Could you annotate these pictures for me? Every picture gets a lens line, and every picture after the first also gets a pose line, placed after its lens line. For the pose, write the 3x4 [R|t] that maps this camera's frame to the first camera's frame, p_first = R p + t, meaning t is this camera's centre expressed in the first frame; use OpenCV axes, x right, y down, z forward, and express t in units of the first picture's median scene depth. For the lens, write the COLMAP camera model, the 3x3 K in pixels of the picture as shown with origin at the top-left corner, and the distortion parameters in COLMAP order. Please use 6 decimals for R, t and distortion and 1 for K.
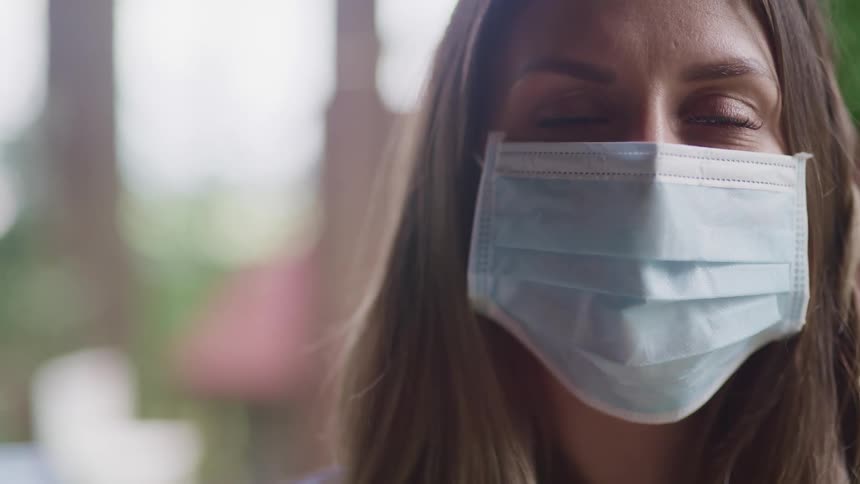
lens RADIAL K [[1127.2, 0, 430.0], [0, 1127.2, 242.0], [0, 0, 1]] dist [-0.178748, -0.002548]
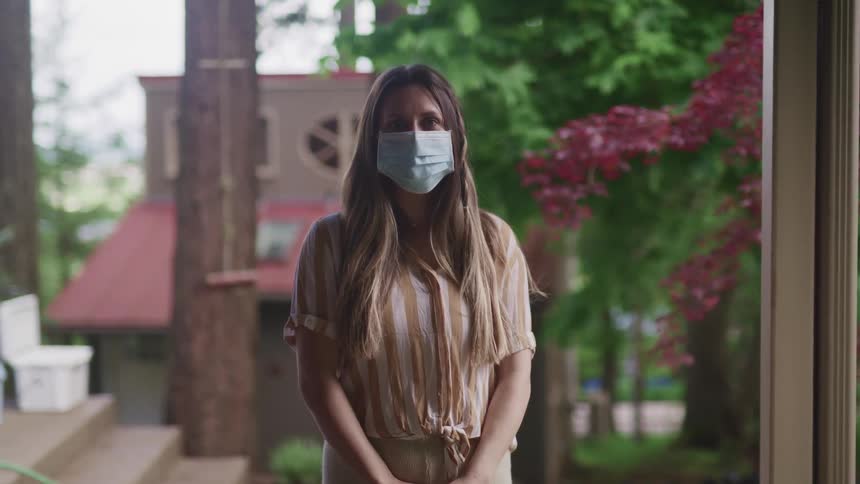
lens RADIAL K [[1127.2, 0, 430.0], [0, 1127.2, 242.0], [0, 0, 1]] dist [-0.178748, -0.002548]
pose [[0.990446, -0.085886, 0.107888, -0.276571], [0.082734, 0.996013, 0.033364, 0.214513], [-0.110323, -0.024120, 0.993603, -3.579774]]
